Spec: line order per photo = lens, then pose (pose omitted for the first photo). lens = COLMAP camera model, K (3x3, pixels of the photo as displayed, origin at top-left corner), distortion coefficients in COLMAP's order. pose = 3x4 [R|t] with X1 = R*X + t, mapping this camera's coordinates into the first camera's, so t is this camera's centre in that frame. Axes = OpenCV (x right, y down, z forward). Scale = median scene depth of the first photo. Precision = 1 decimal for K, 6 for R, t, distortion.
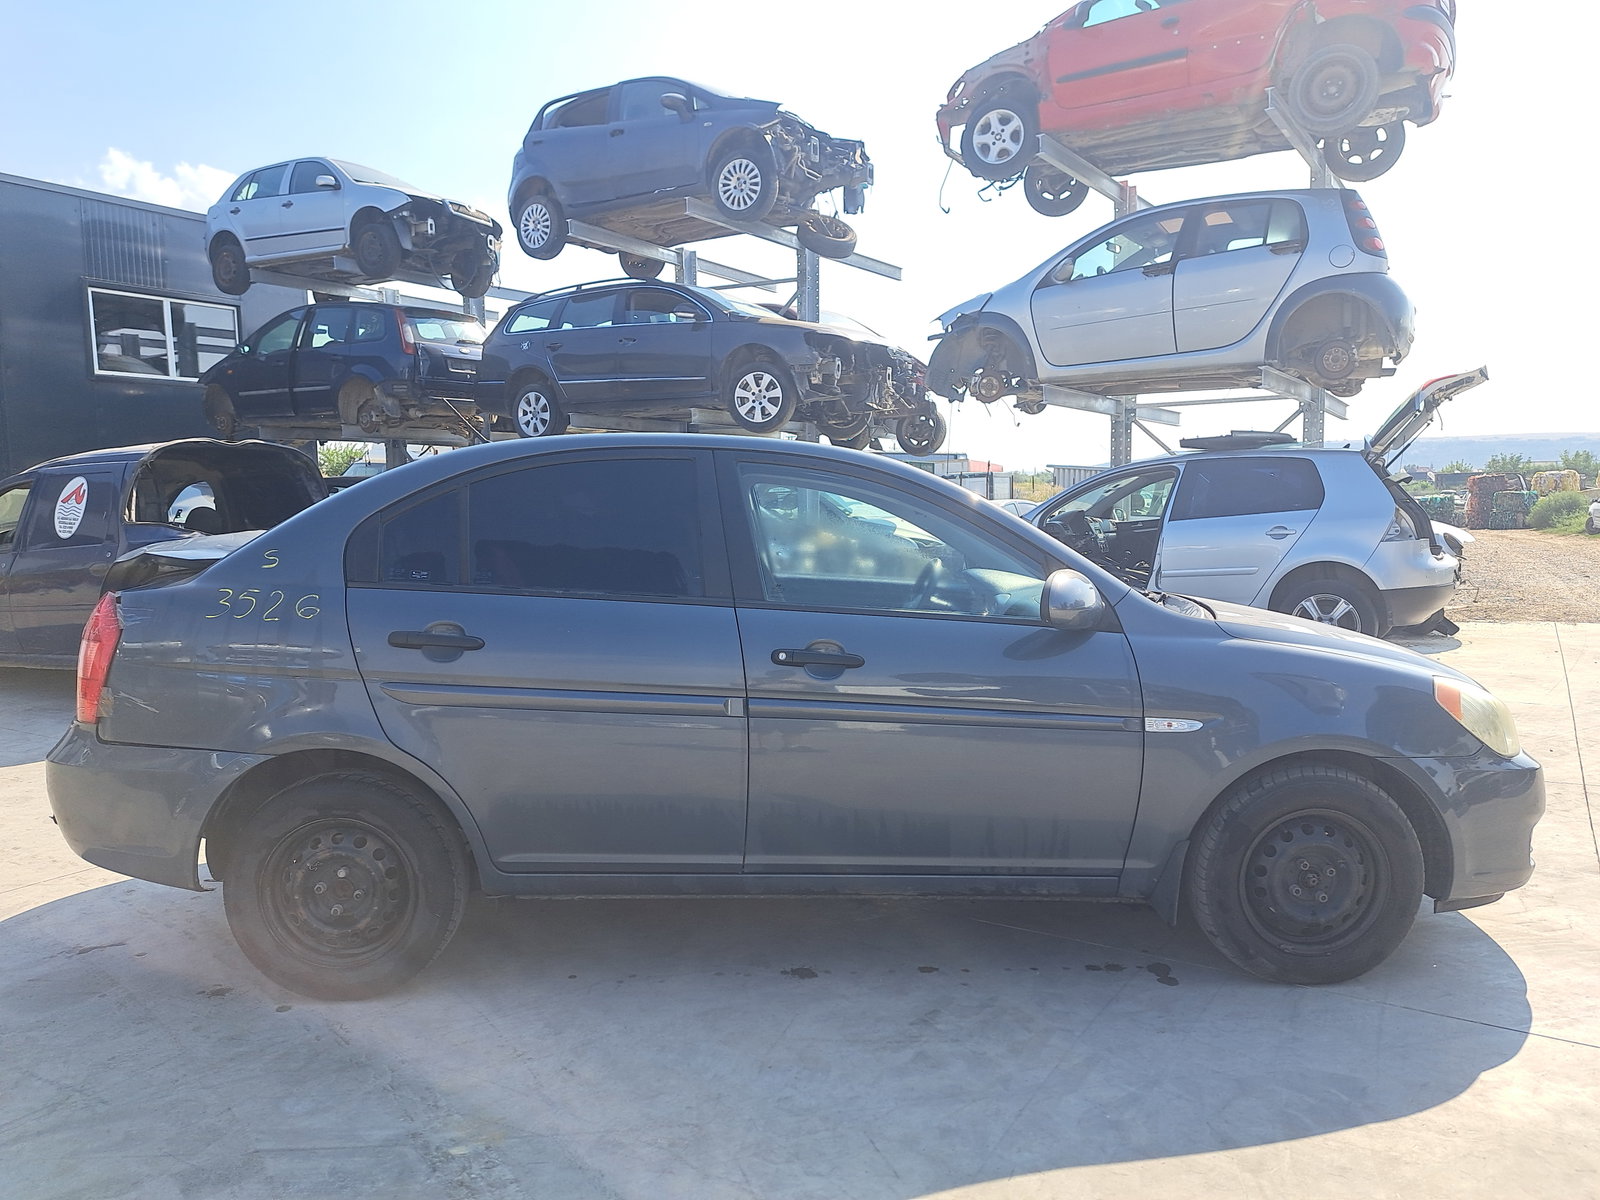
lens RADIAL K [[1162.5, 0, 813.0], [0, 1162.5, 643.3], [0, 0, 1]] dist [-0.005784, -0.007867]
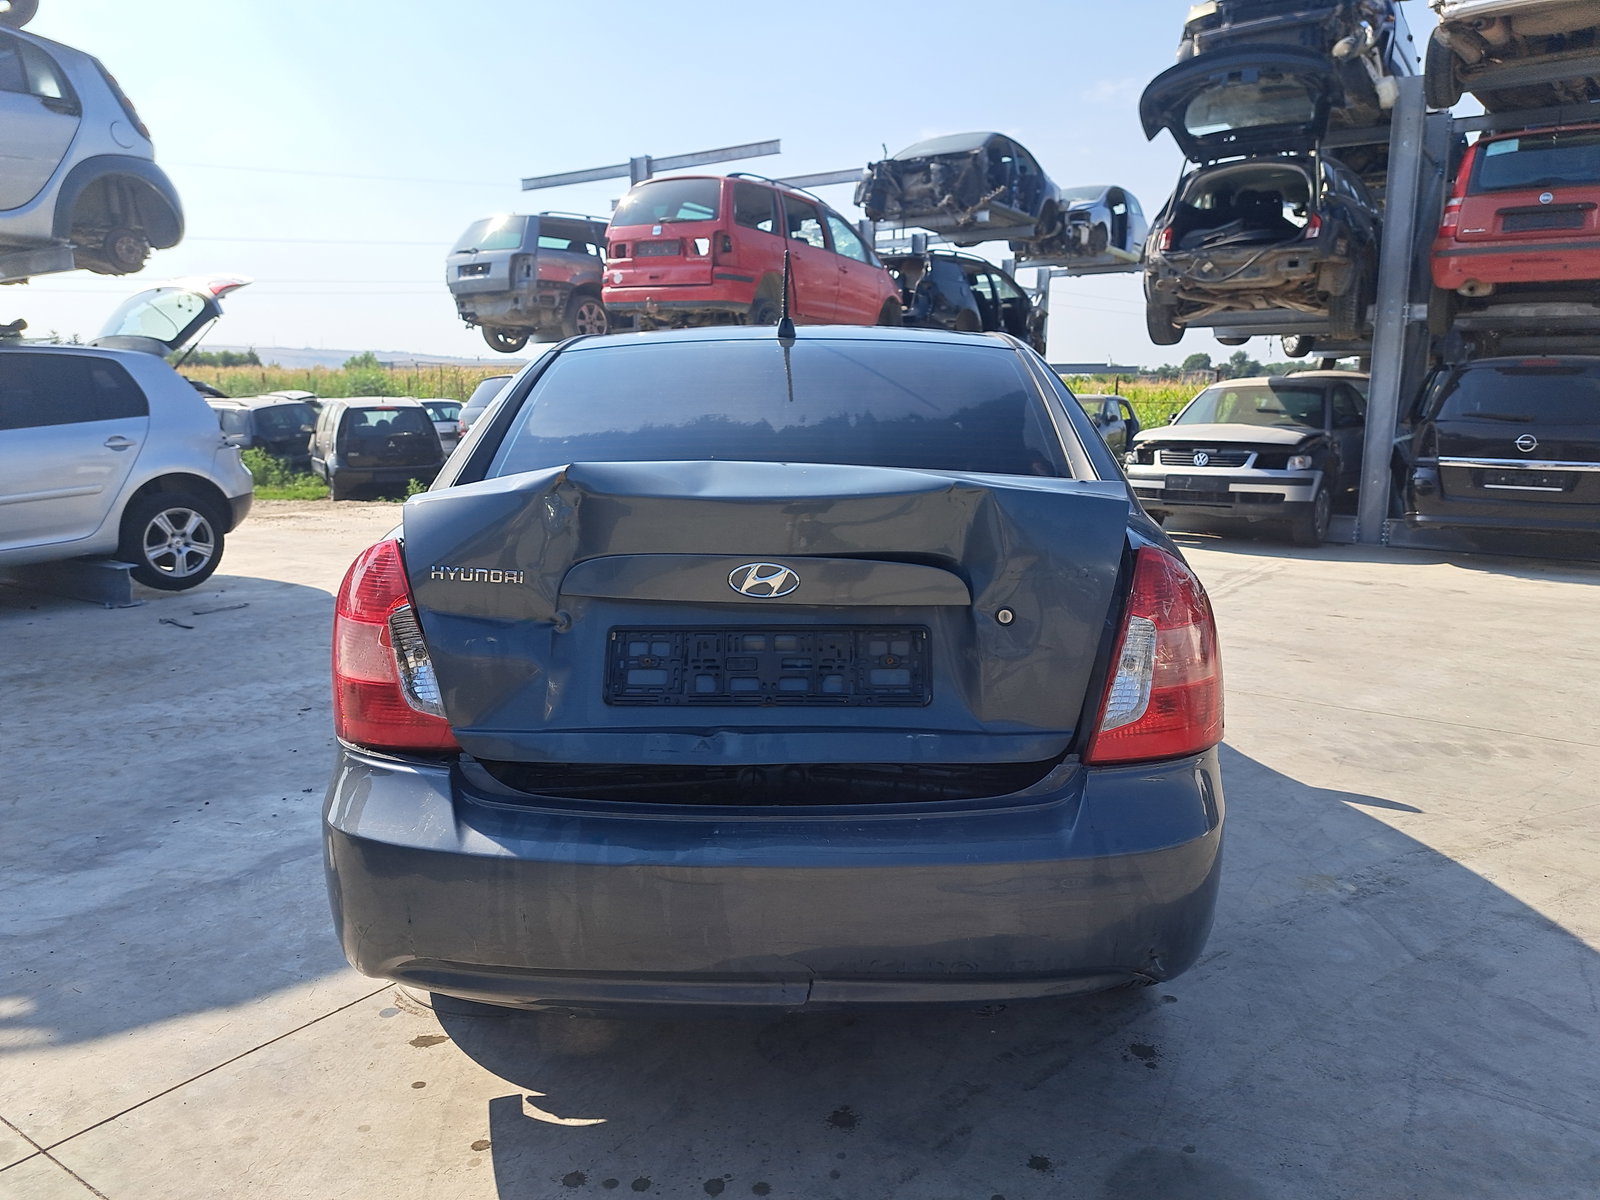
lens RADIAL K [[1162.5, 0, 813.0], [0, 1162.5, 643.3], [0, 0, 1]] dist [-0.005784, -0.007867]
pose [[0.050054, -0.197449, 0.979035, -1.500372], [0.122137, 0.974116, 0.190212, -0.163864], [-0.991250, 0.110056, 0.072874, 1.392351]]
